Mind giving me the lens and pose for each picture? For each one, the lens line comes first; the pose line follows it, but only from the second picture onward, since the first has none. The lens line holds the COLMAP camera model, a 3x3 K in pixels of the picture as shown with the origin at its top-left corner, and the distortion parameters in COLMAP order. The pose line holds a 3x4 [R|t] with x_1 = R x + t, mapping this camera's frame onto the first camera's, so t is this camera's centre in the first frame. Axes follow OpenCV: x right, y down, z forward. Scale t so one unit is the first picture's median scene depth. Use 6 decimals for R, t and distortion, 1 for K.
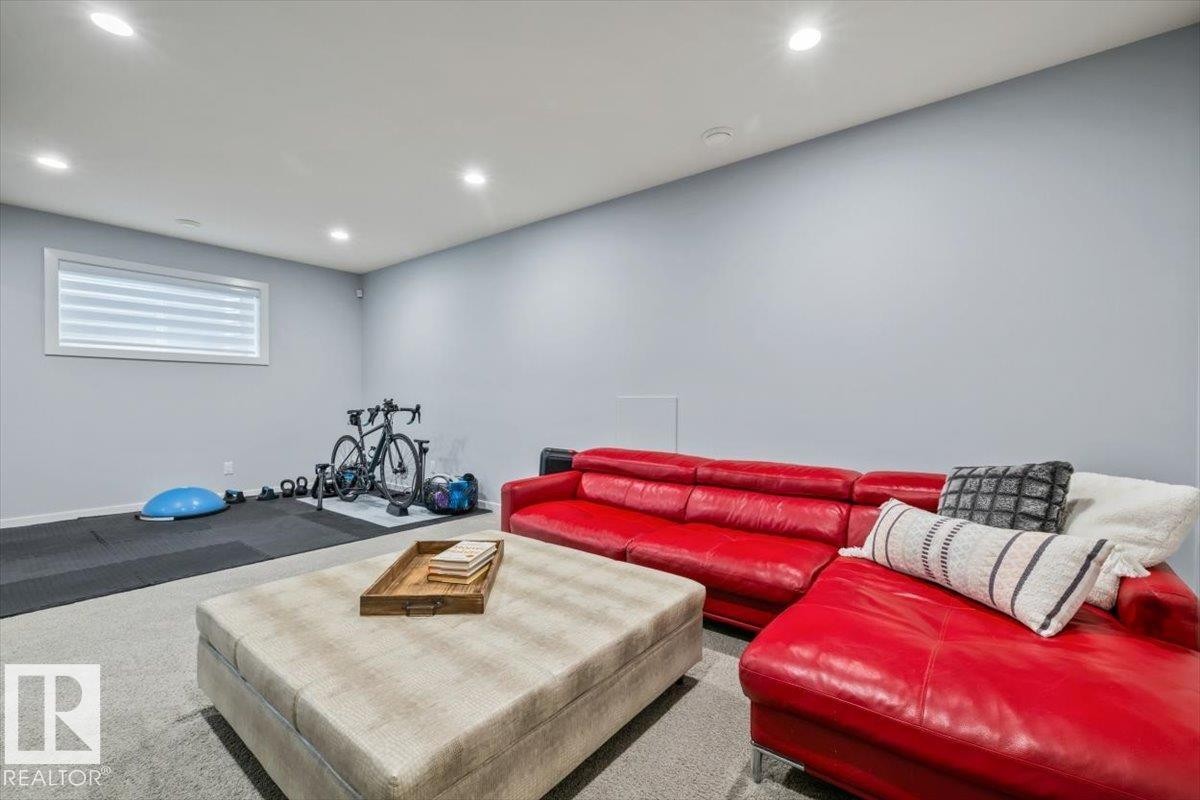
lens RADIAL K [[502.8, 0, 597.8], [0, 502.8, 404.1], [0, 0, 1]] dist [0.000687, 0.000244]
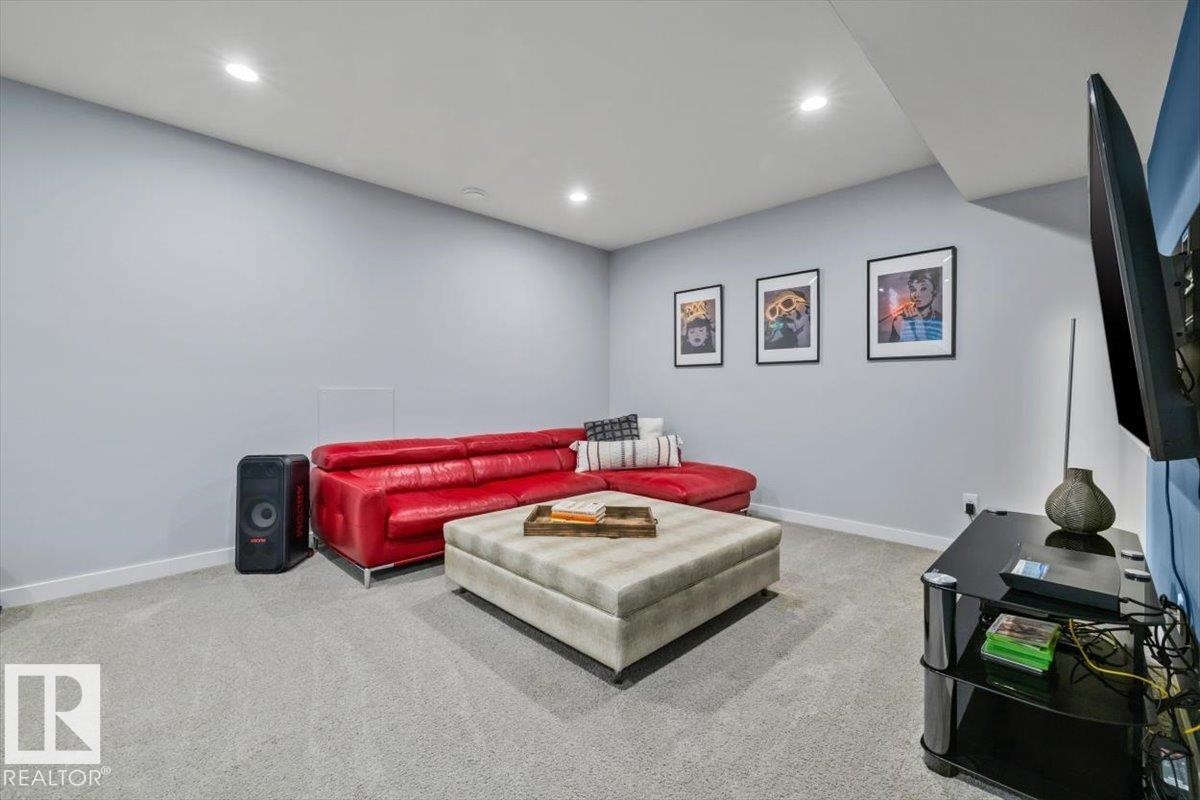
lens RADIAL K [[502.8, 0, 599.0], [0, 502.8, 391.2], [0, 0, 1]] dist [0.000687, 0.000244]
pose [[0.091546, 0.002042, 0.995799, -0.713675], [0.003342, 0.999992, -0.002357, -0.002641], [-0.995795, 0.003544, 0.091538, 0.373602]]
